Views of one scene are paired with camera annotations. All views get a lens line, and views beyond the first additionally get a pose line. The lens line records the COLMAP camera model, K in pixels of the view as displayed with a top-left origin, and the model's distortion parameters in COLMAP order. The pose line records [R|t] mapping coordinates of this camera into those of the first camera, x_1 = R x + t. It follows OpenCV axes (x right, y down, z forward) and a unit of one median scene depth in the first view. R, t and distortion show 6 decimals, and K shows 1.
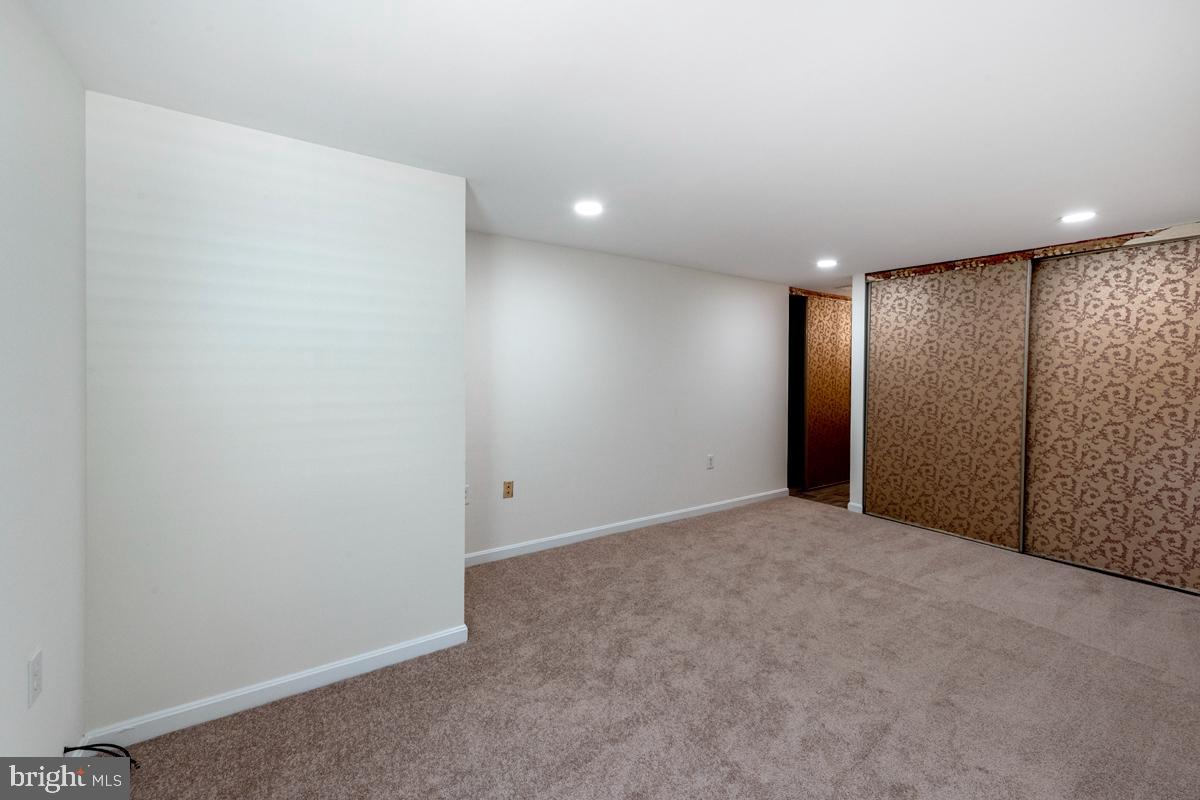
lens RADIAL K [[493.7, 0, 623.2], [0, 493.7, 378.3], [0, 0, 1]] dist [0.001517, -0.000053]
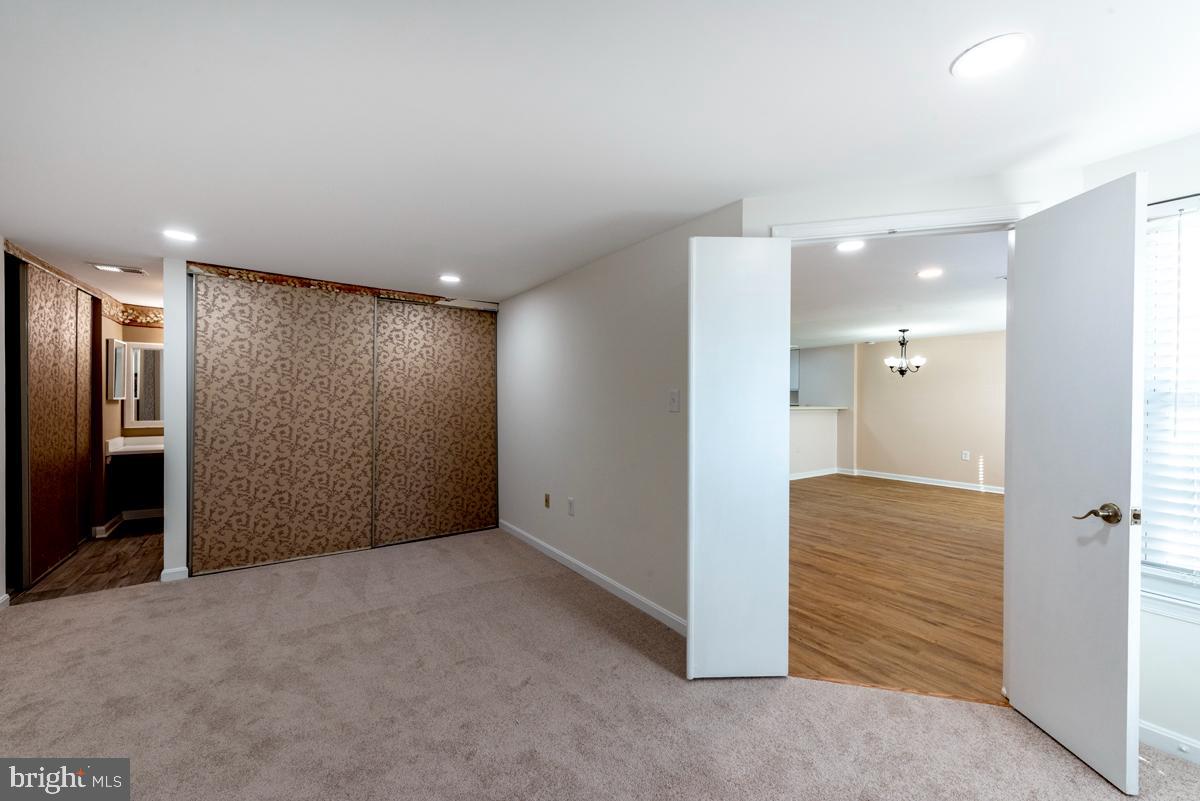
lens RADIAL K [[469.0, 0, 597.2], [0, 469.0, 401.2], [0, 0, 1]] dist [0.005315, -0.000676]
pose [[0.011474, -0.013223, 0.999847, -0.267735], [0.003434, 0.999907, 0.013185, -0.004766], [-0.999928, 0.003282, 0.011518, 0.427095]]
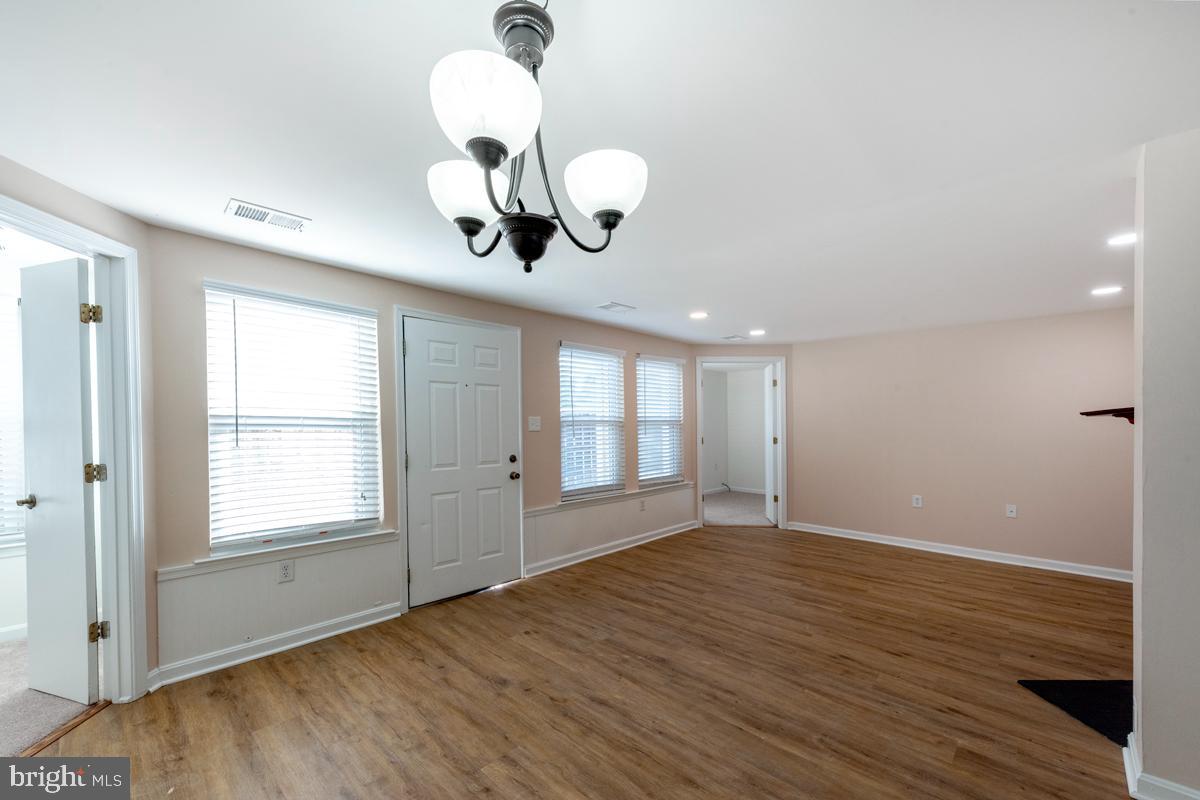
lens RADIAL K [[468.0, 0, 567.3], [0, 468.0, 419.4], [0, 0, 1]] dist [0.018532, -0.010057]
pose [[0.143052, -0.013831, -0.989618, 1.654900], [-0.006809, 0.999865, -0.014959, 0.018636], [0.989692, 0.008878, 0.142939, -0.652945]]
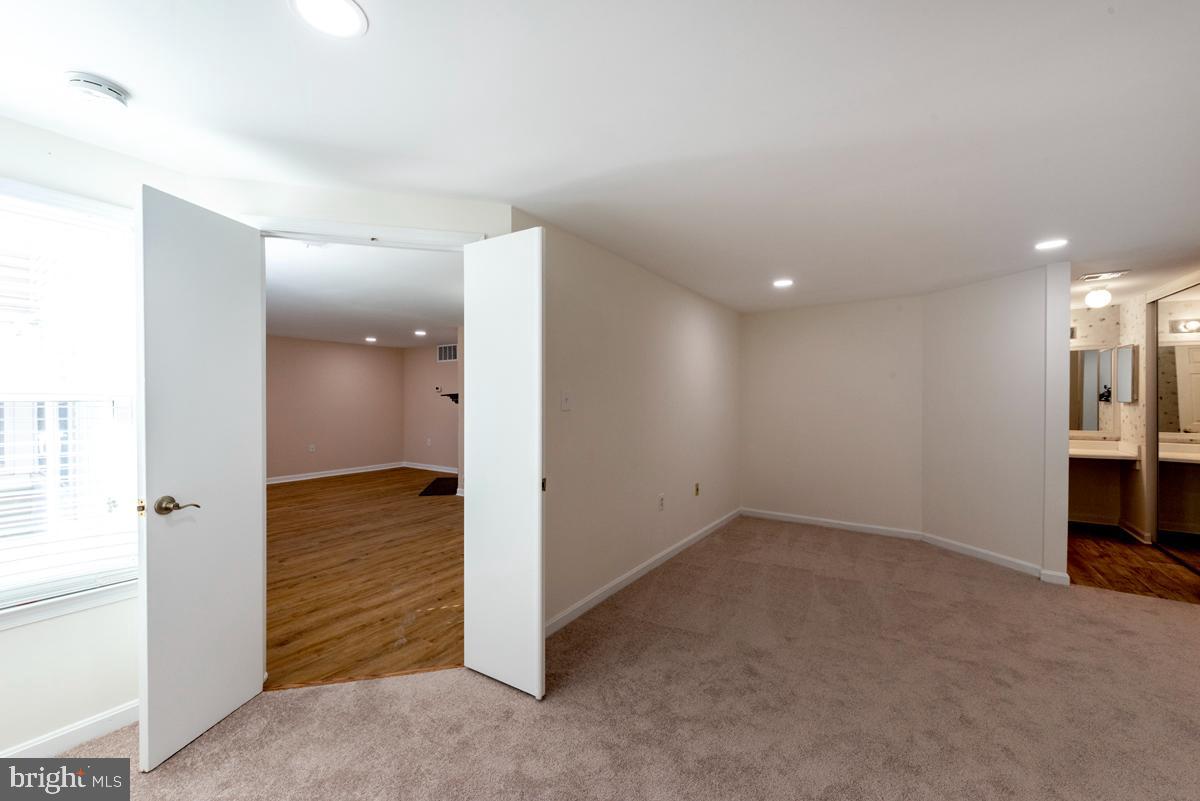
lens RADIAL K [[491.3, 0, 626.2], [0, 491.3, 399.9], [0, 0, 1]] dist [-0.000854, -0.000157]
pose [[0.935150, -0.007904, 0.354164, 1.214160], [0.008266, 0.999966, 0.000490, 0.017895], [-0.354156, 0.002470, 0.935183, -1.806932]]
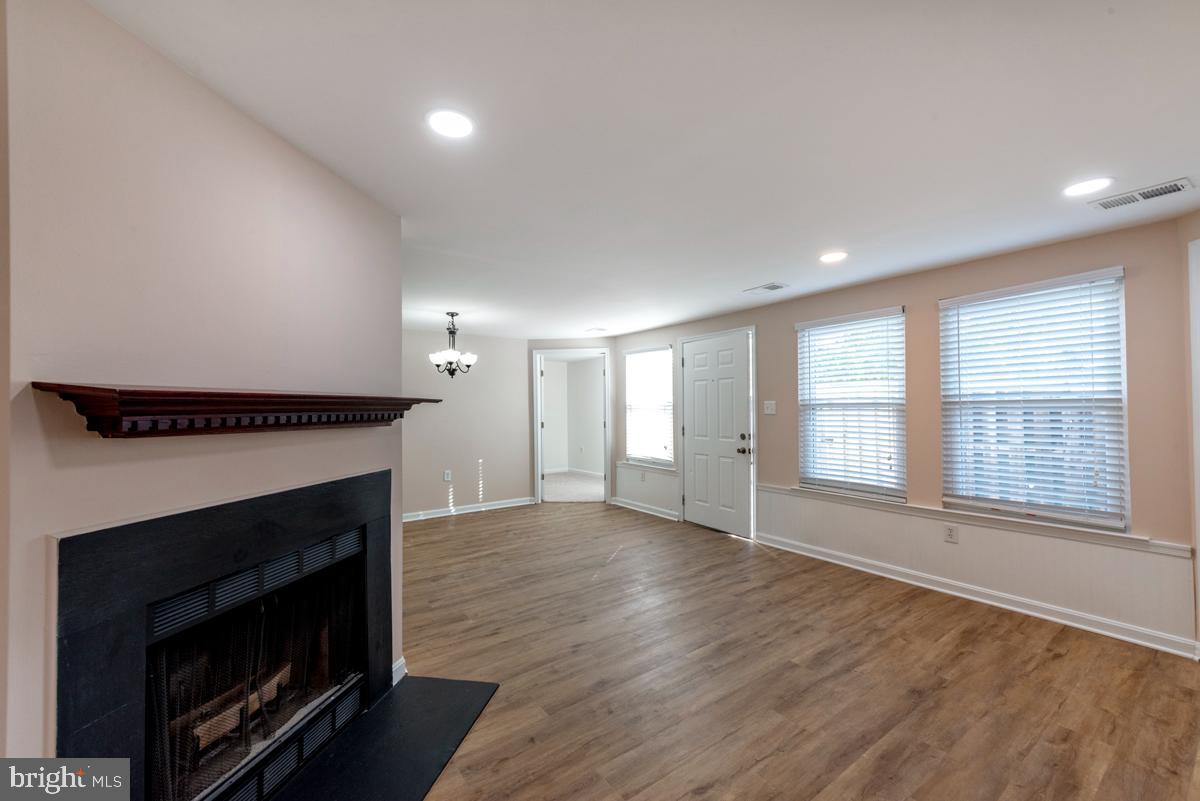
lens RADIAL K [[463.5, 0, 606.0], [0, 463.5, 395.5], [0, 0, 1]] dist [0.002039, -0.000227]
pose [[-0.999976, 0.004173, -0.005590, 1.019757], [0.004271, 0.999835, -0.017634, 0.001543], [0.005515, -0.017658, -0.999829, 0.552649]]
